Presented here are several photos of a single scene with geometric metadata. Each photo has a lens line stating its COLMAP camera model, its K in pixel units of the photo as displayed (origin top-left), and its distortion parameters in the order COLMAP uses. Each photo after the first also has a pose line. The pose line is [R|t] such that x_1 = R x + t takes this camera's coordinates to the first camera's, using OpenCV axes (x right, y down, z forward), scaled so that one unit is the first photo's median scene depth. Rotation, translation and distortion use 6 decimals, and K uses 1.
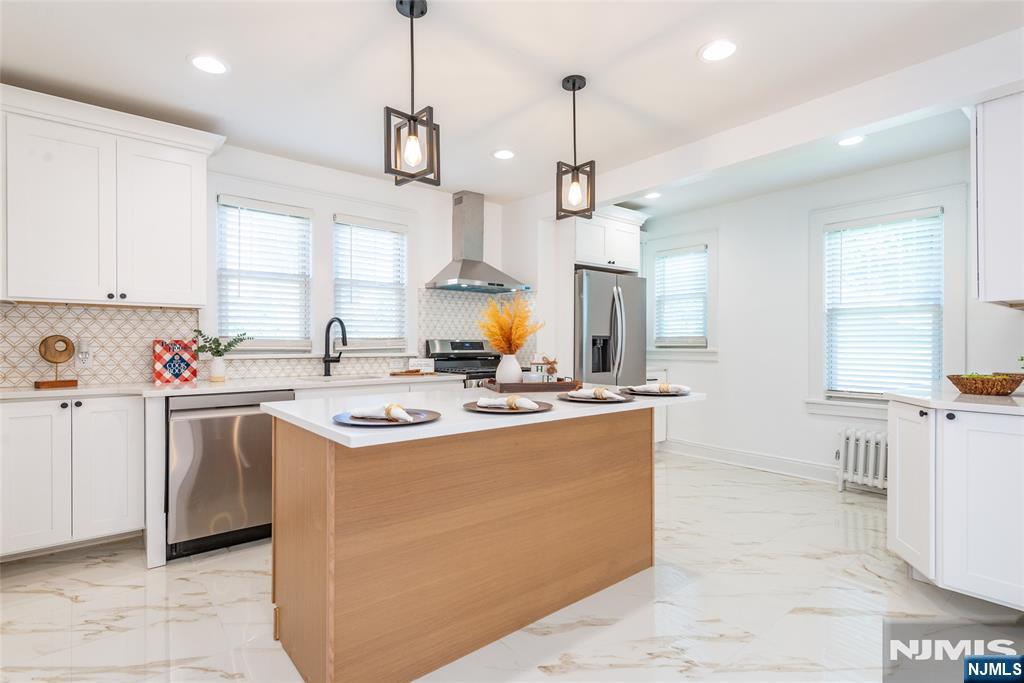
lens RADIAL K [[511.0, 0, 512.0], [0, 511.0, 341.5], [0, 0, 1]] dist [0.000566, 0.000091]
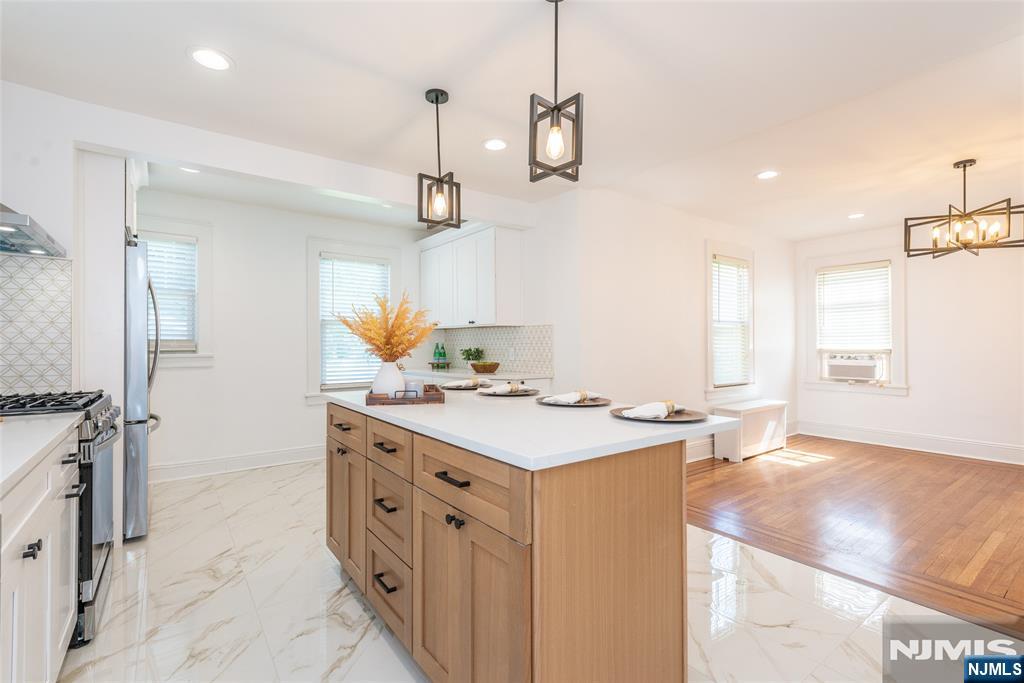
lens RADIAL K [[457.2, 0, 512.0], [0, 457.2, 341.5], [0, 0, 1]] dist [0.000324, 0.000014]
pose [[0.050667, 0.008333, 0.998681, -0.488792], [-0.004363, 0.999957, -0.008123, -0.003422], [-0.998706, -0.003946, 0.050701, 0.495471]]
